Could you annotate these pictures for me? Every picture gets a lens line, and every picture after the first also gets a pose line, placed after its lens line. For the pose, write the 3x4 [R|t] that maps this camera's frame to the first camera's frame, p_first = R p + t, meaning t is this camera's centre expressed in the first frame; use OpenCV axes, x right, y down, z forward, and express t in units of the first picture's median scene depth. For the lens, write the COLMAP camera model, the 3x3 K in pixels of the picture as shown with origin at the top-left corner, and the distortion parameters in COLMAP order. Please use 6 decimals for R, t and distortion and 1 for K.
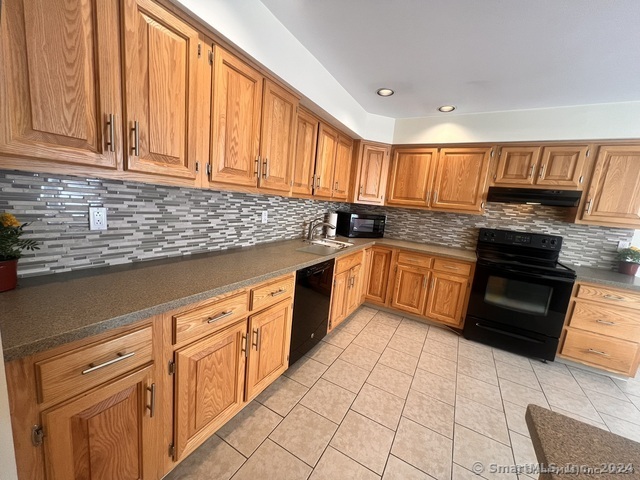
lens RADIAL K [[256.4, 0, 318.3], [0, 256.4, 240.9], [0, 0, 1]] dist [-0.000145, -0.000031]
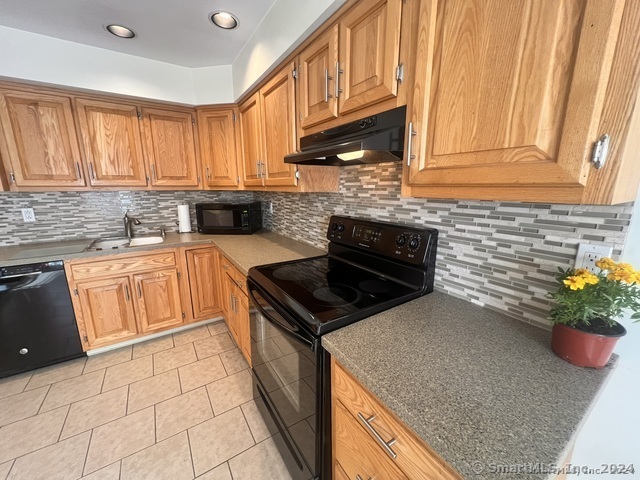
lens RADIAL K [[255.3, 0, 319.2], [0, 255.3, 242.3], [0, 0, 1]] dist [-0.004464, -0.000347]
pose [[0.887148, 0.007403, -0.461425, 0.966108], [0.008494, 0.999440, 0.032367, -0.011853], [0.461406, -0.032634, 0.886588, 0.549346]]
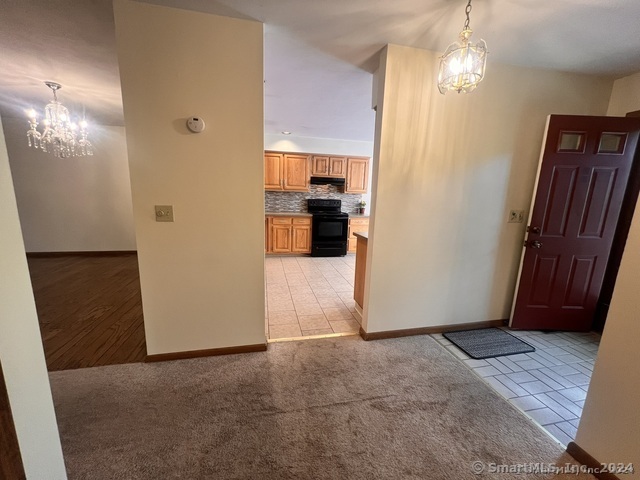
lens RADIAL K [[256.4, 0, 319.0], [0, 256.4, 240.6], [0, 0, 1]] dist [-0.000145, -0.000031]
pose [[0.741054, -0.186497, 0.645026, -0.608785], [0.140921, 0.982456, 0.122157, 0.030615], [-0.656491, 0.000373, 0.754334, -0.479419]]
